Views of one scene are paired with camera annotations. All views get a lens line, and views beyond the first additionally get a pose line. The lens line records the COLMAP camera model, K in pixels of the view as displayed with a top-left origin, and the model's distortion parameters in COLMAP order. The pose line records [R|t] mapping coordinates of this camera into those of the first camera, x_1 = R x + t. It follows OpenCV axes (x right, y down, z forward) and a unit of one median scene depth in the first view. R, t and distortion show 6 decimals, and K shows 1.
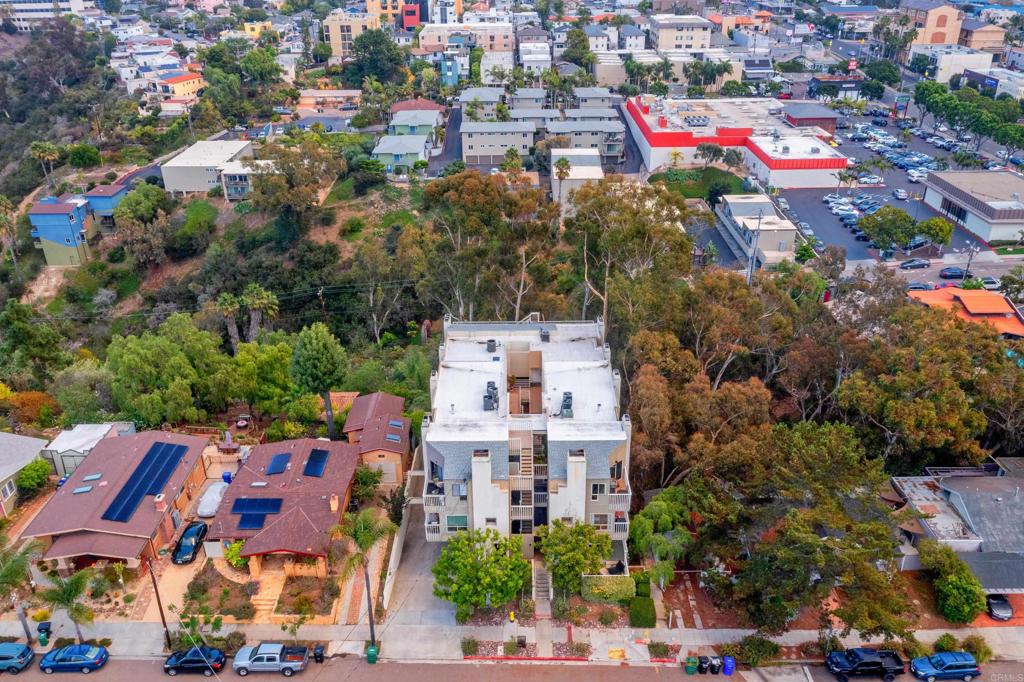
lens RADIAL K [[807.3, 0, 509.6], [0, 807.3, 344.6], [0, 0, 1]] dist [0.003476, 0.013605]
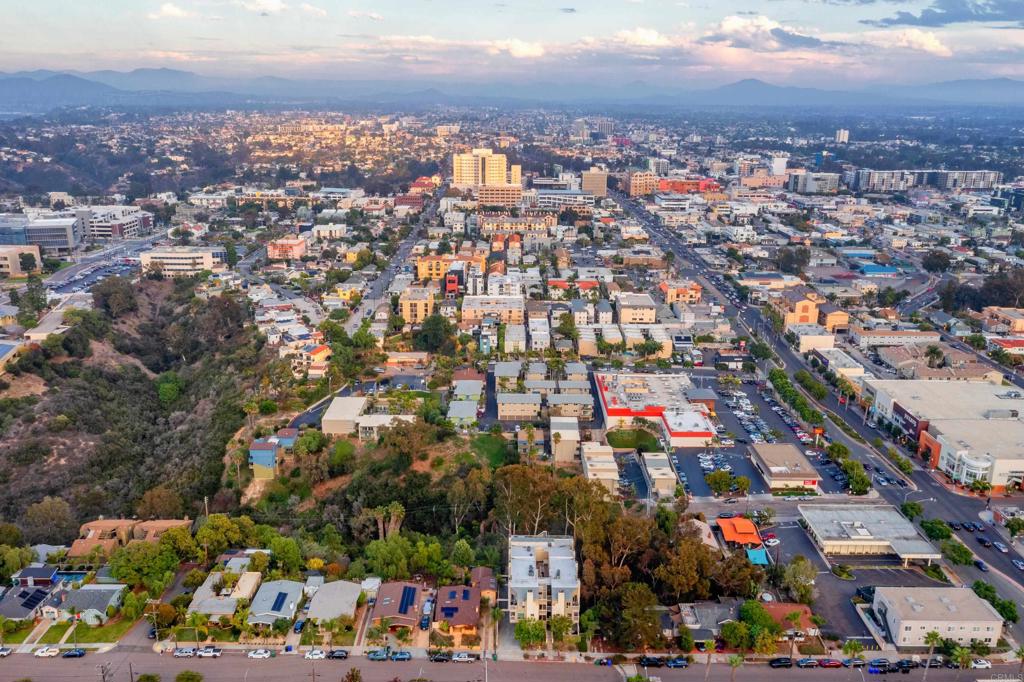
lens RADIAL K [[807.3, 0, 509.6], [0, 807.3, 344.6], [0, 0, 1]] dist [0.003476, 0.013605]
pose [[0.999830, 0.017146, 0.006840, -0.055332], [-0.015648, 0.983767, -0.178769, -0.087450], [-0.009794, 0.178632, 0.983867, -0.805240]]
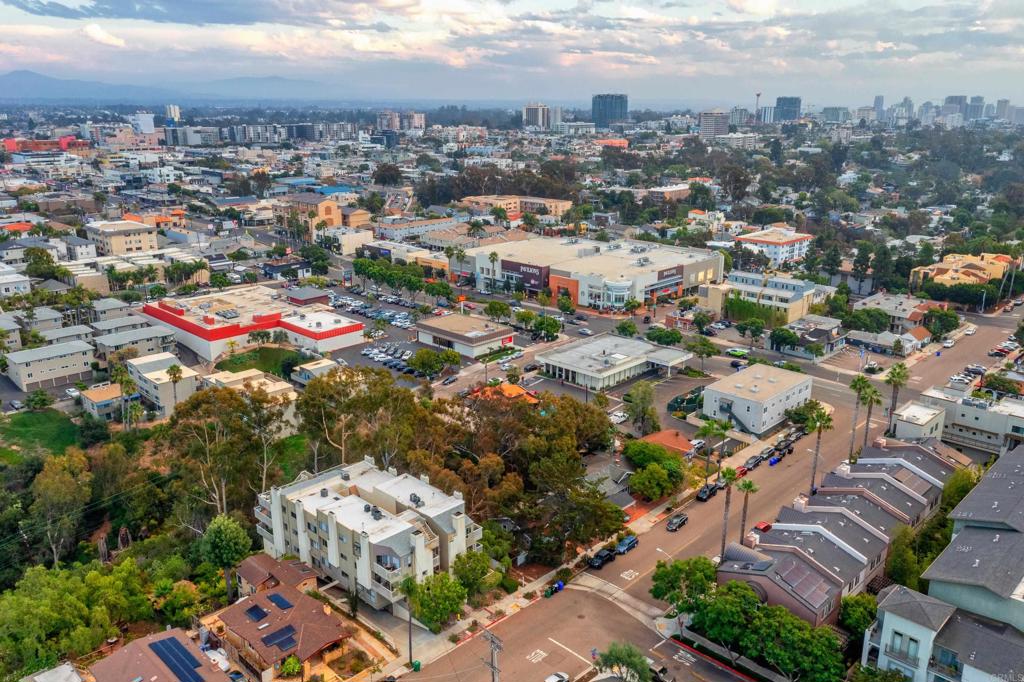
lens RADIAL K [[807.3, 0, 509.6], [0, 807.3, 344.6], [0, 0, 1]] dist [0.003476, 0.013605]
pose [[0.698708, -0.196571, 0.687871, -0.372247], [0.319546, 0.946017, -0.054240, -0.032928], [-0.640076, 0.257705, 0.723803, -0.177690]]
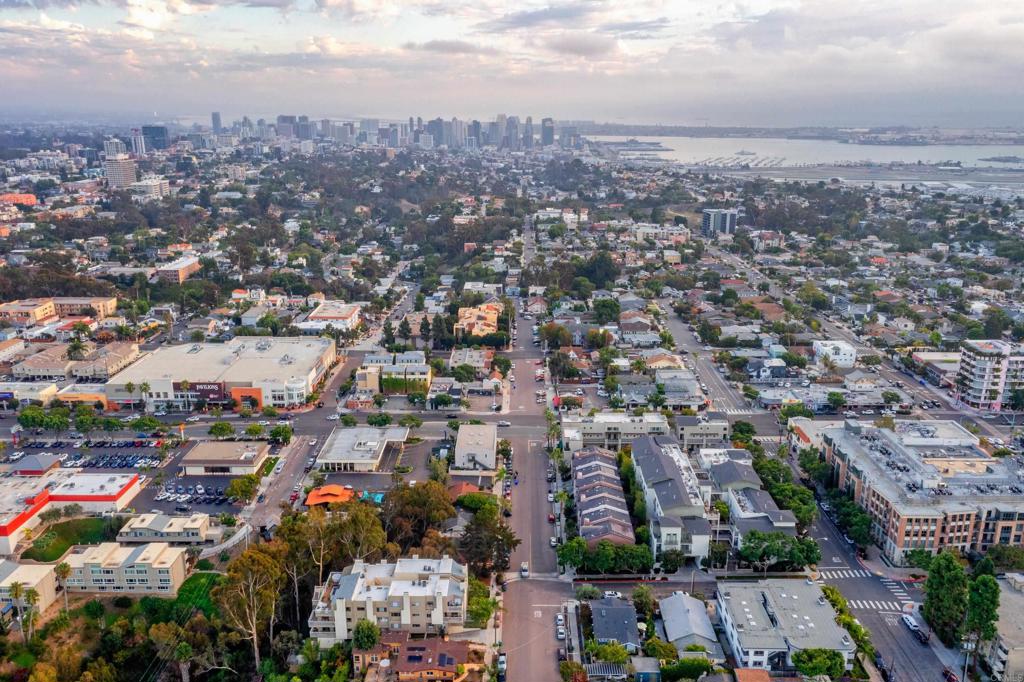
lens RADIAL K [[807.3, 0, 509.6], [0, 807.3, 344.6], [0, 0, 1]] dist [0.003476, 0.013605]
pose [[0.012294, -0.268171, 0.963293, -1.020269], [0.455735, 0.858993, 0.233318, -0.470719], [-0.890031, 0.436138, 0.132775, 0.008738]]
